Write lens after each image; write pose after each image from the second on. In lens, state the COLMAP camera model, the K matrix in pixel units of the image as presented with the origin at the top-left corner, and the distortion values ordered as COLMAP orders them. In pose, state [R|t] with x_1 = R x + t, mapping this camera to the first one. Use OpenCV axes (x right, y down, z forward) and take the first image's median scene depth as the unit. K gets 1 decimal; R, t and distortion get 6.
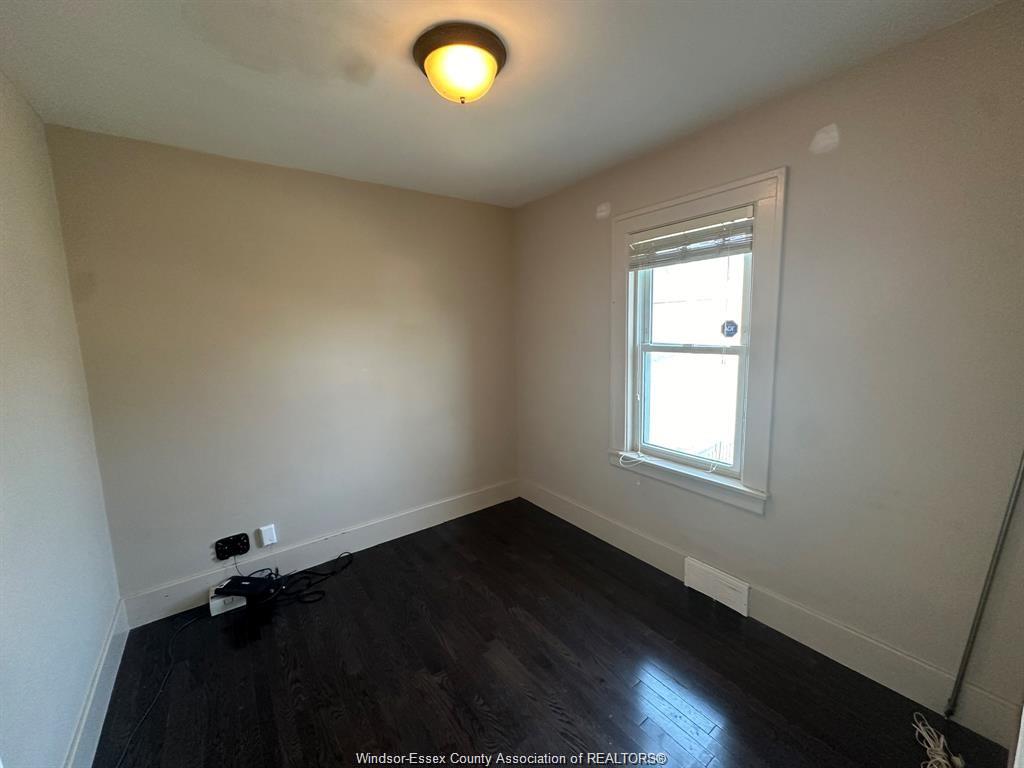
lens RADIAL K [[407.7, 0, 512.0], [0, 407.7, 384.0], [0, 0, 1]] dist [0.000123, -0.000035]
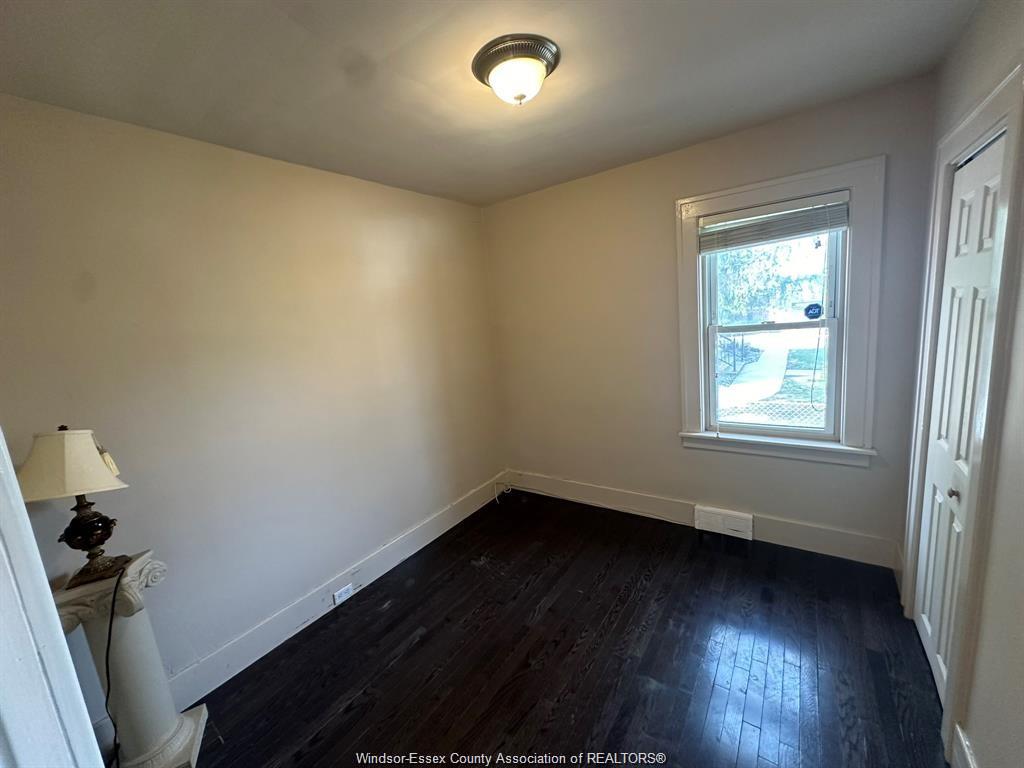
lens RADIAL K [[407.7, 0, 512.0], [0, 407.7, 384.0], [0, 0, 1]] dist [0.000123, -0.000035]
pose [[0.938537, -0.192970, 0.286202, -0.467301], [0.171019, 0.980174, 0.100057, -0.149145], [-0.299836, -0.044961, 0.952931, 0.170122]]
